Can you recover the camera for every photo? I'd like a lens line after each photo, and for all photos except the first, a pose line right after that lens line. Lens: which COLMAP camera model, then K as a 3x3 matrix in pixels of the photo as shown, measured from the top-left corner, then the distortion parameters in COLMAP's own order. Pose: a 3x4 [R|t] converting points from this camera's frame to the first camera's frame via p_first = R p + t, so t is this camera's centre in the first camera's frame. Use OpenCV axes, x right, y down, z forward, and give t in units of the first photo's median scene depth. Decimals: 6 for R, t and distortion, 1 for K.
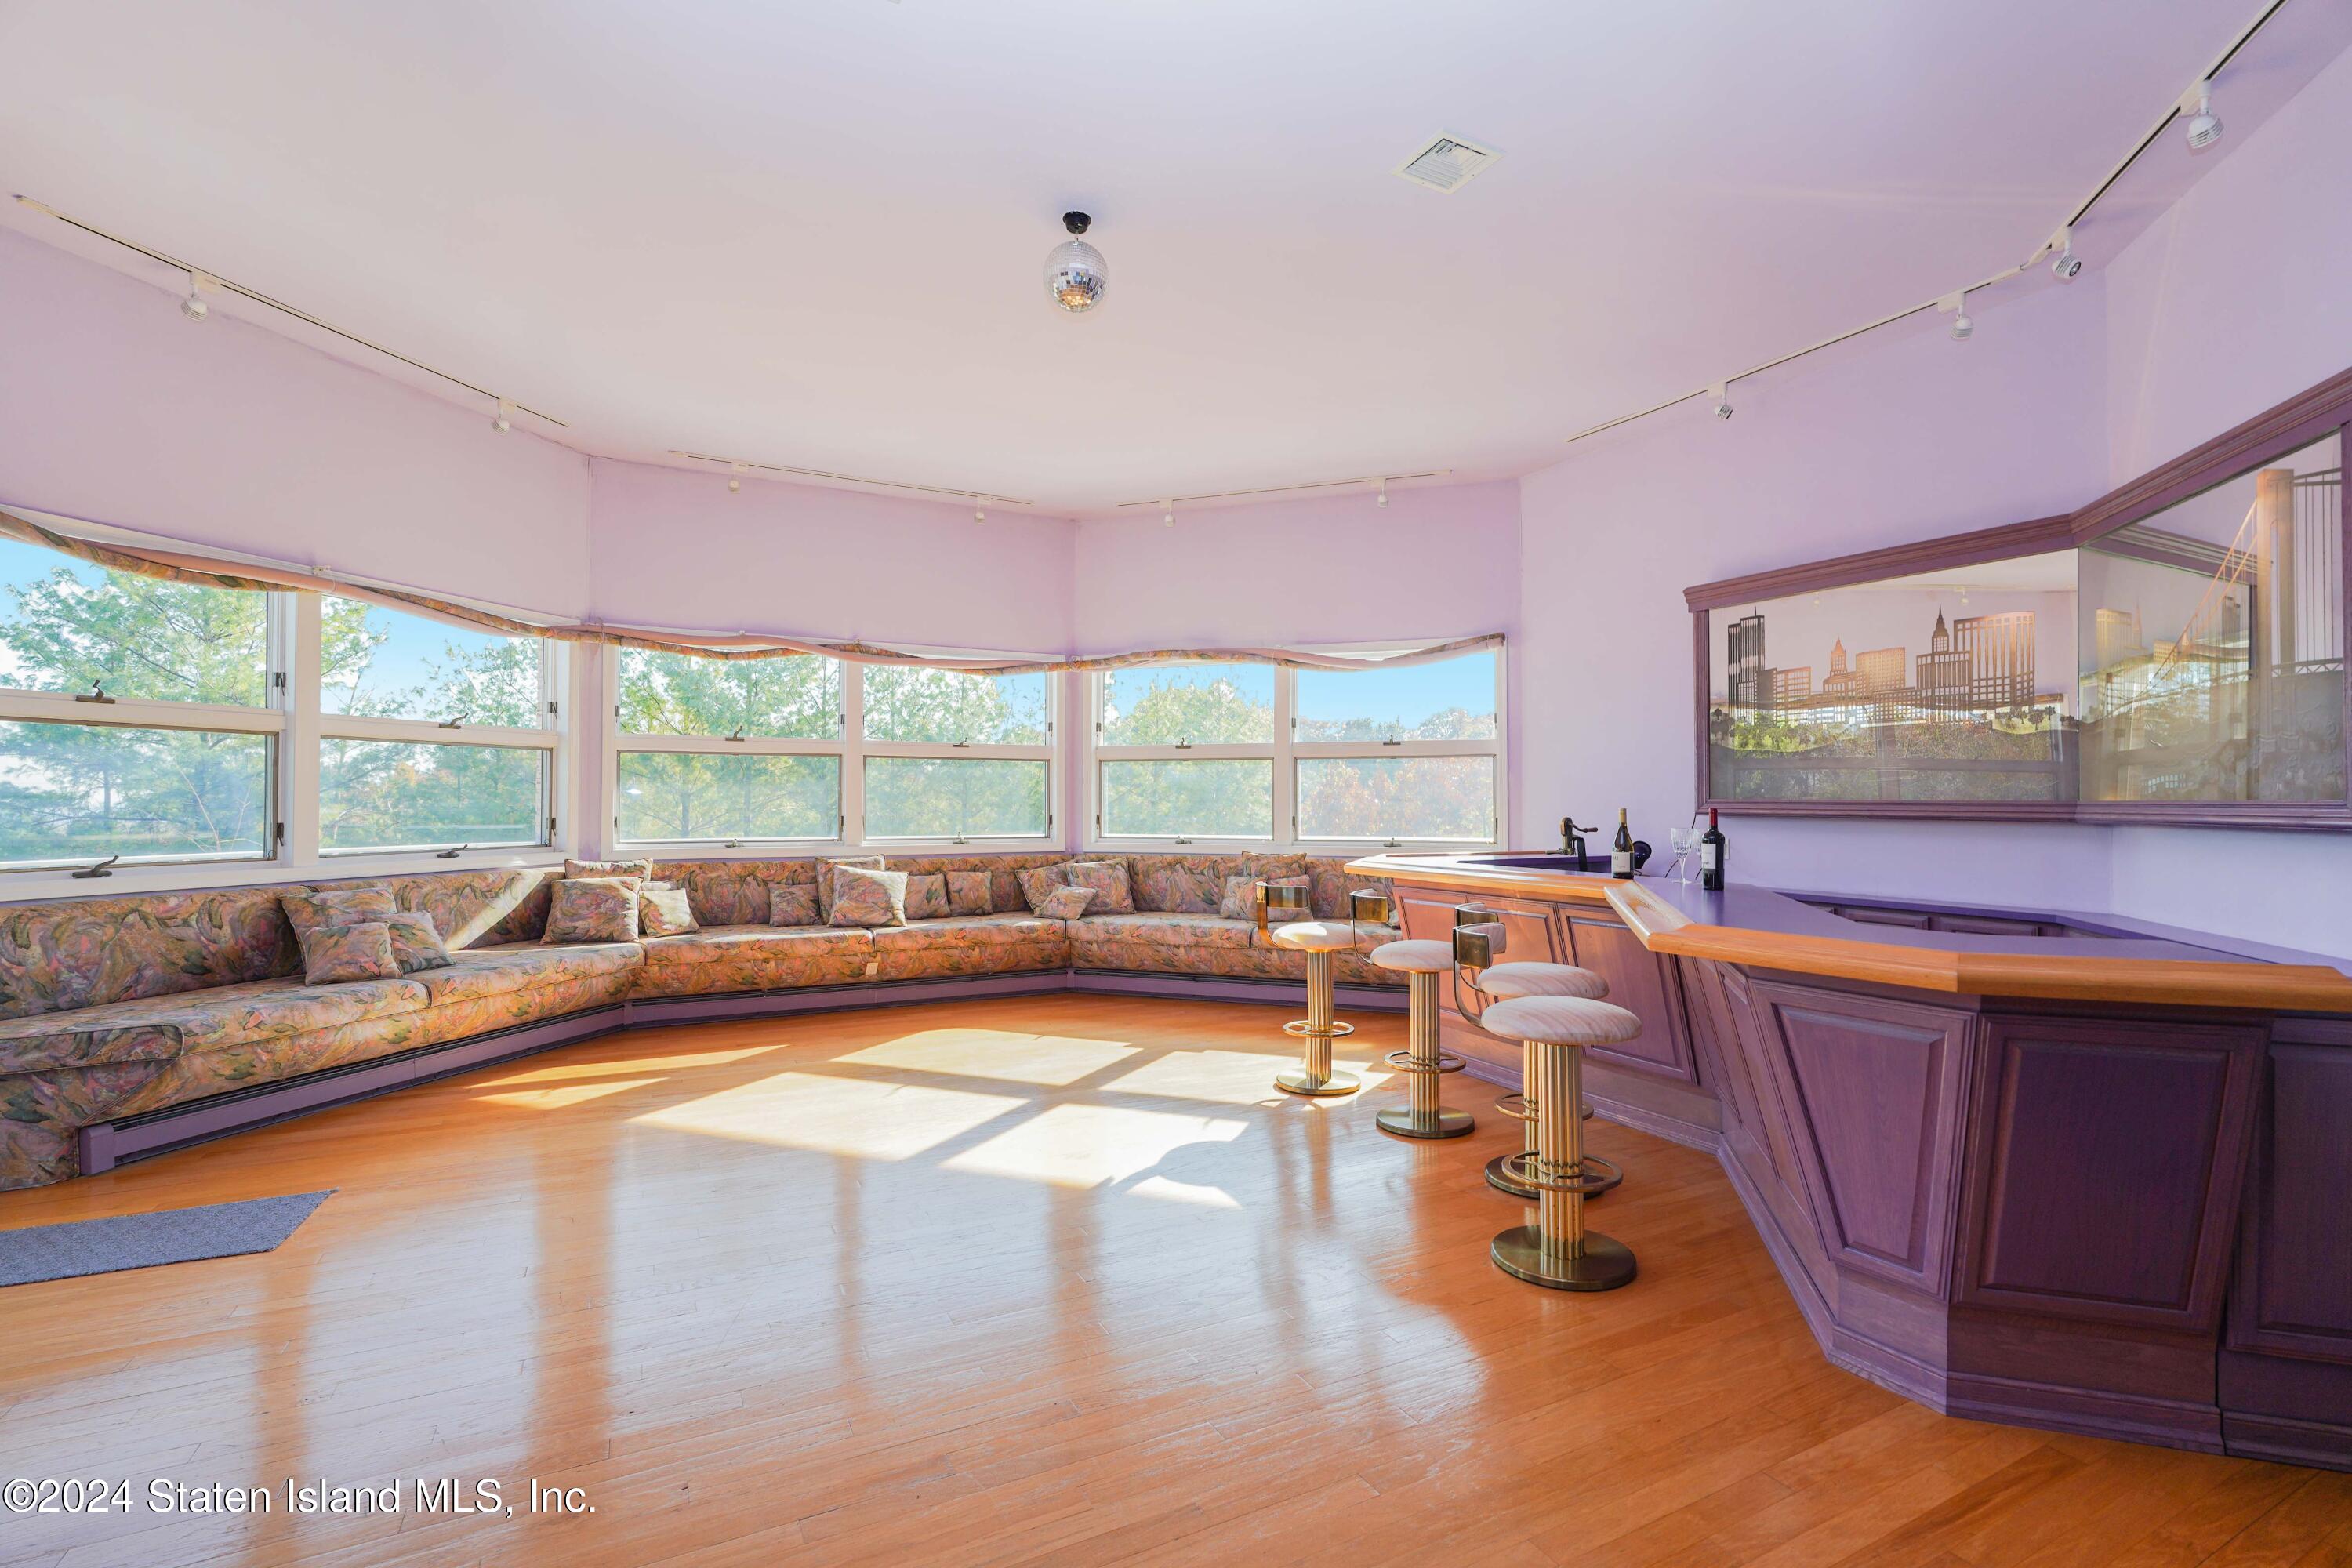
lens RADIAL K [[1027.0, 0, 1175.8], [0, 1027.0, 793.3], [0, 0, 1]] dist [-0.017044, 0.006579]
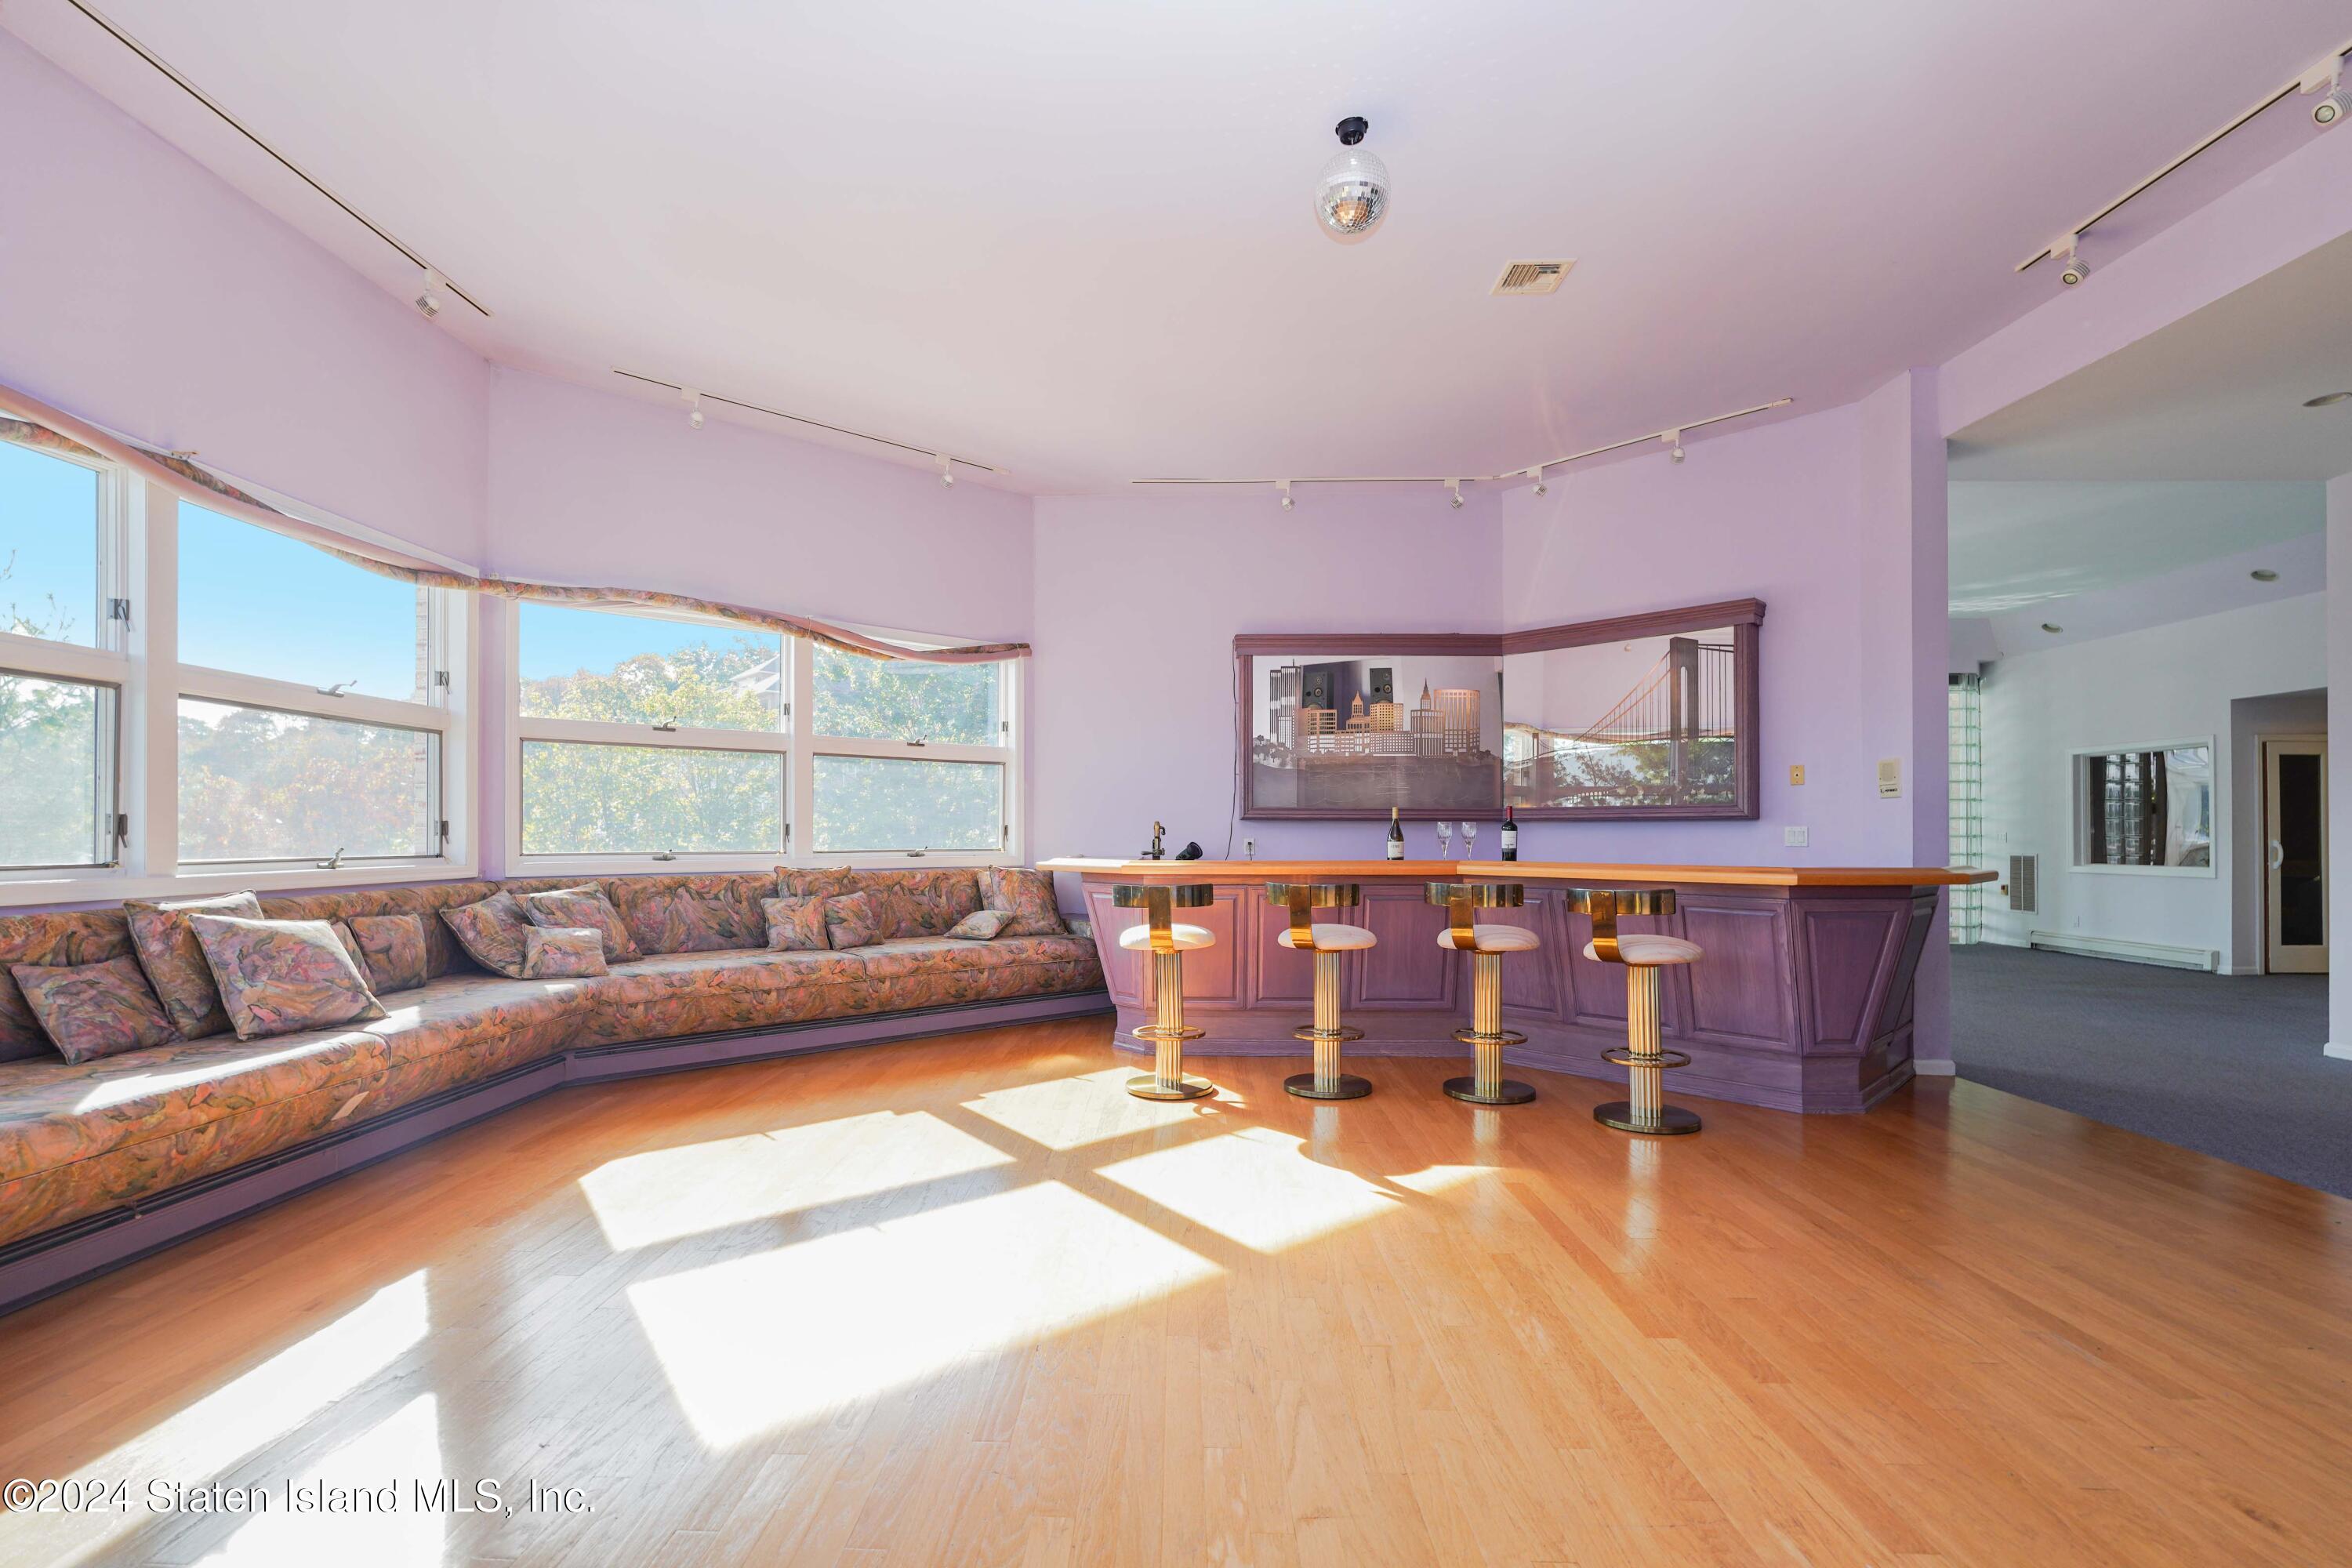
lens RADIAL K [[1027.0, 0, 1167.6], [0, 1027.0, 825.6], [0, 0, 1]] dist [-0.017044, 0.006579]
pose [[0.517942, 0.004351, 0.855405, -0.495694], [-0.008188, 0.999966, -0.000129, 0.024346], [-0.855377, -0.006937, 0.517960, 0.357576]]
